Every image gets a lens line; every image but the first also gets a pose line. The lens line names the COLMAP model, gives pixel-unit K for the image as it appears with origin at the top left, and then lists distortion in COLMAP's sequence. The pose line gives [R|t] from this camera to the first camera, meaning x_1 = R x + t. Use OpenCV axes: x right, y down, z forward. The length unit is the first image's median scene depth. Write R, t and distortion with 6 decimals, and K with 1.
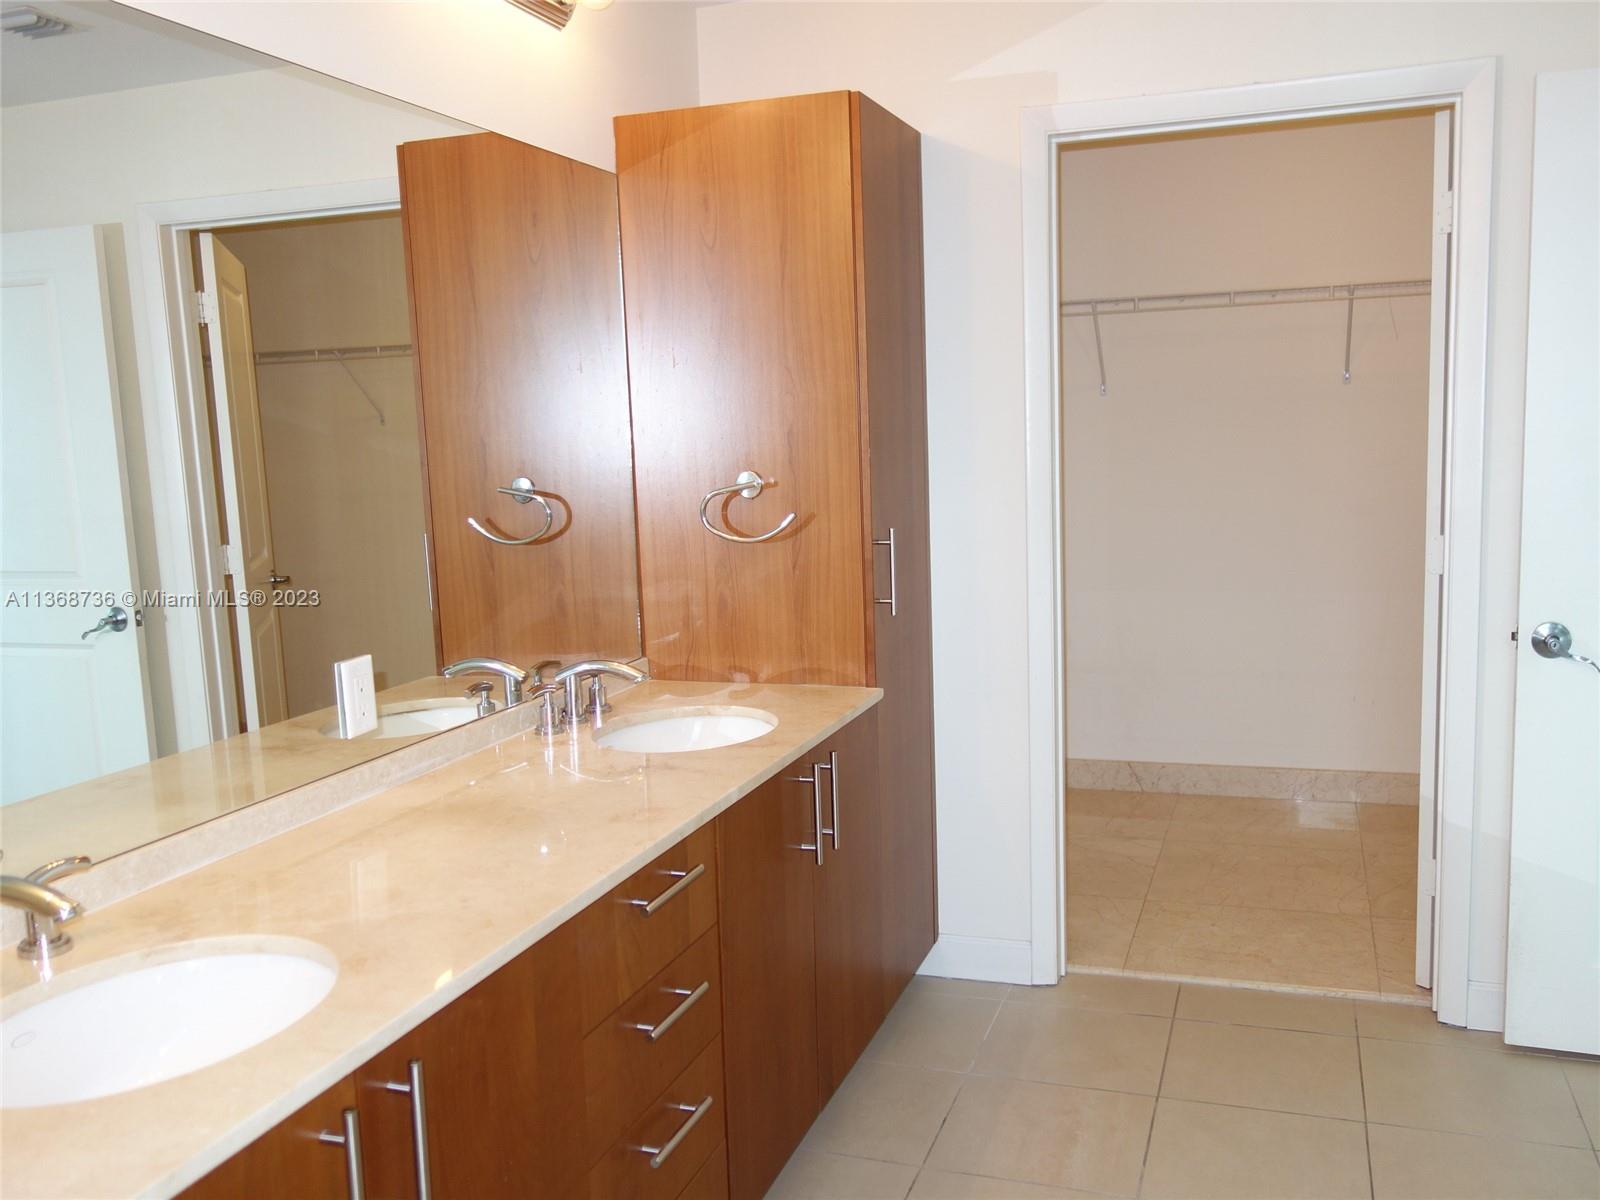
lens RADIAL K [[1419.7, 0, 800.0], [0, 1419.7, 600.0], [0, 0, 1]] dist [0.001283, -0.000179]
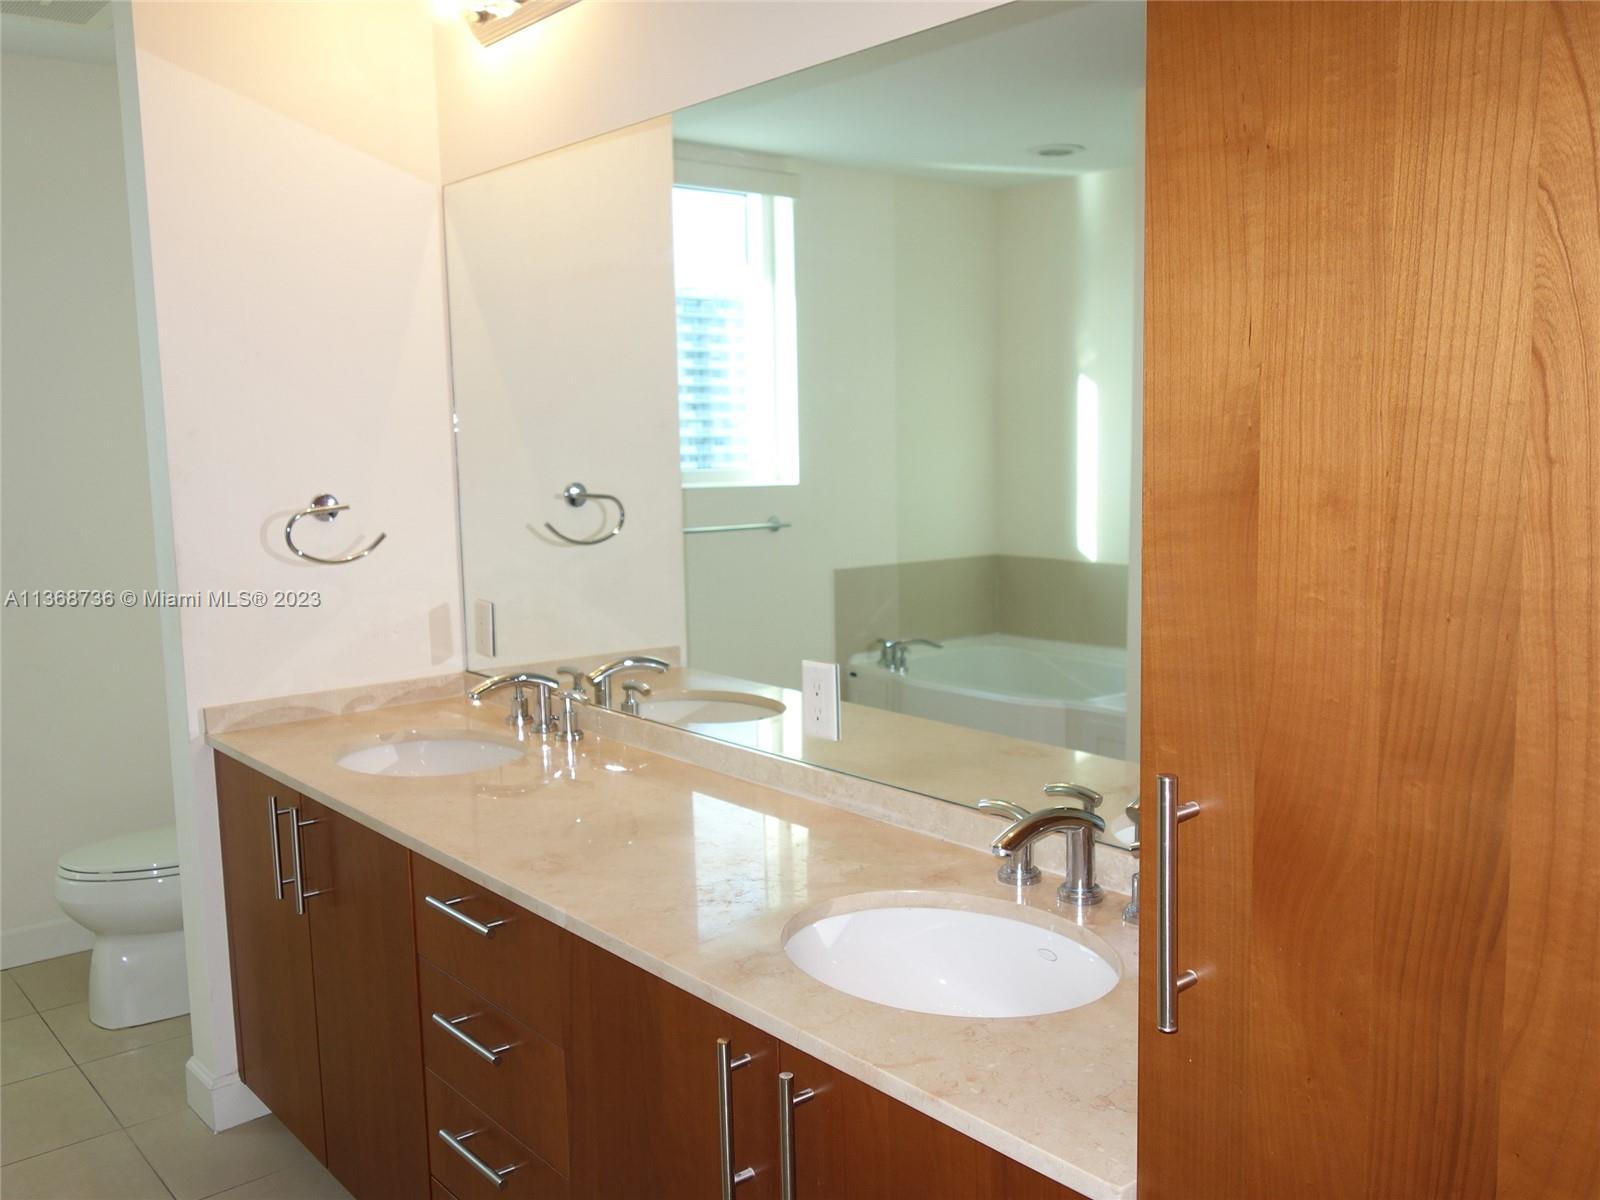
lens RADIAL K [[1419.7, 0, 800.0], [0, 1419.7, 600.0], [0, 0, 1]] dist [0.001283, -0.000179]
pose [[-0.529463, 0.143495, -0.836109, 0.508868], [-0.066420, 0.975553, 0.209487, -0.204563], [0.845729, 0.166450, -0.506989, 1.461450]]
